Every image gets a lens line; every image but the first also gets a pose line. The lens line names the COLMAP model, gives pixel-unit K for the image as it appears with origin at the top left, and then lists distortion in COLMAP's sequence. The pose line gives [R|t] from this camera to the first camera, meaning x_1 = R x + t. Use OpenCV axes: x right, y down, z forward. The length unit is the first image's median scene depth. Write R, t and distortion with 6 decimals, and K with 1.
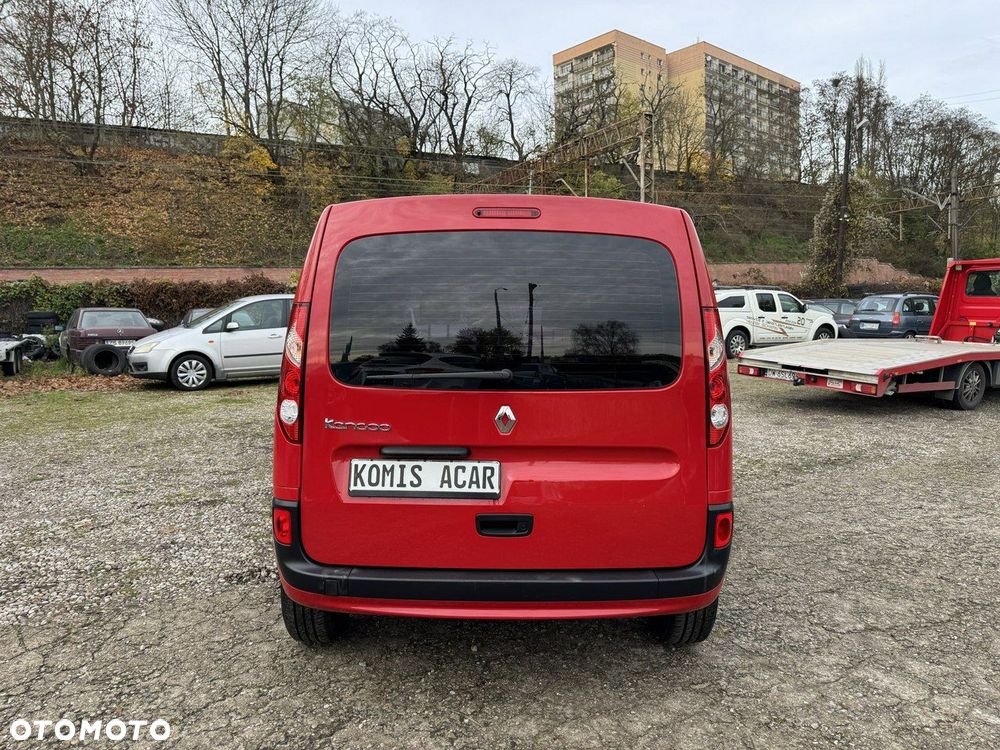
lens RADIAL K [[701.9, 0, 493.6], [0, 701.9, 376.4], [0, 0, 1]] dist [0.039873, -0.047526]
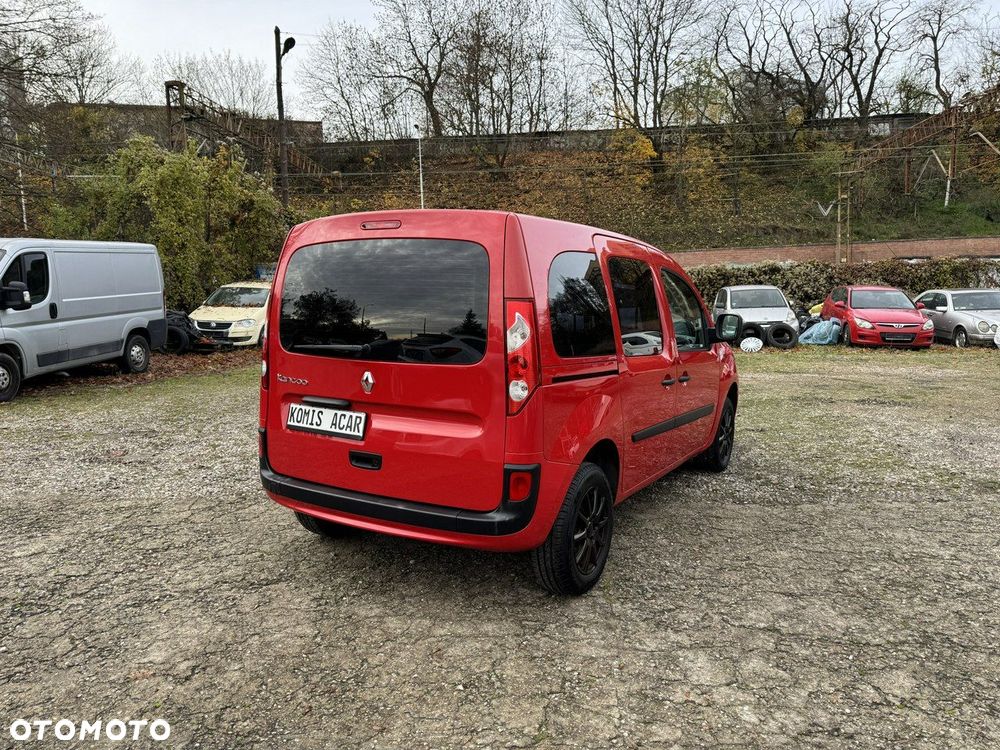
lens RADIAL K [[701.9, 0, 498.9], [0, 701.9, 379.9], [0, 0, 1]] dist [0.039873, -0.047526]
pose [[0.856257, 0.057316, -0.513361, 0.814427], [-0.043290, 0.998291, 0.039252, -0.004972], [0.514733, -0.011387, 0.857275, -0.016015]]
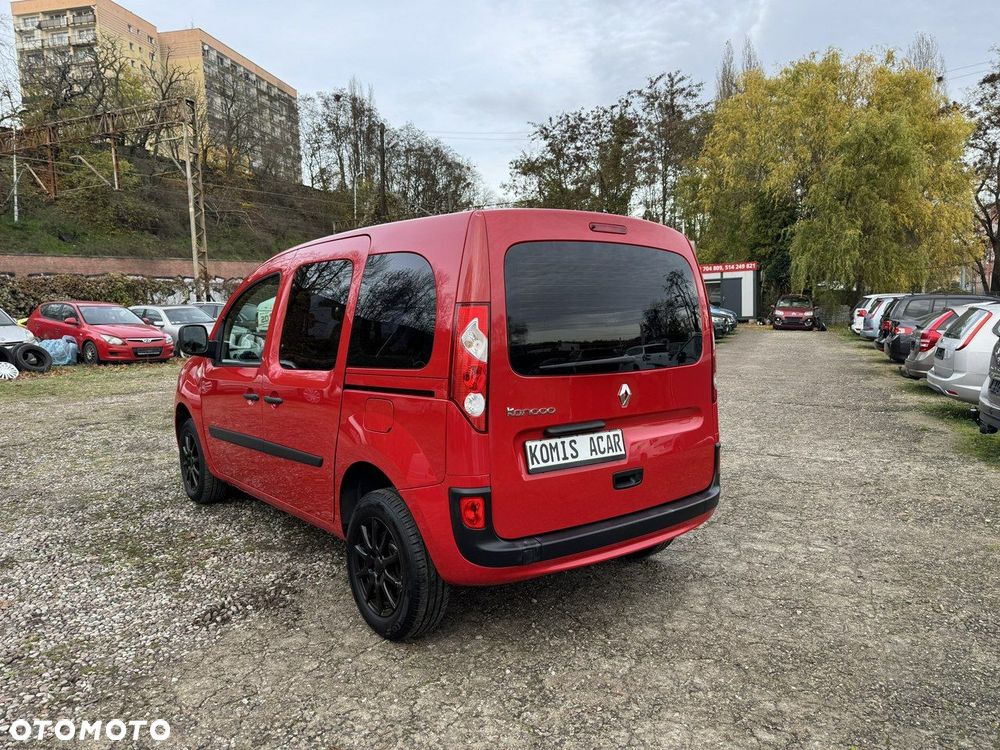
lens RADIAL K [[701.9, 0, 495.9], [0, 701.9, 383.1], [0, 0, 1]] dist [0.039873, -0.047526]
pose [[0.784580, -0.072106, 0.615821, -0.828040], [0.064898, 0.997309, 0.034092, -0.014721], [-0.616622, 0.013217, 0.787148, 0.138254]]
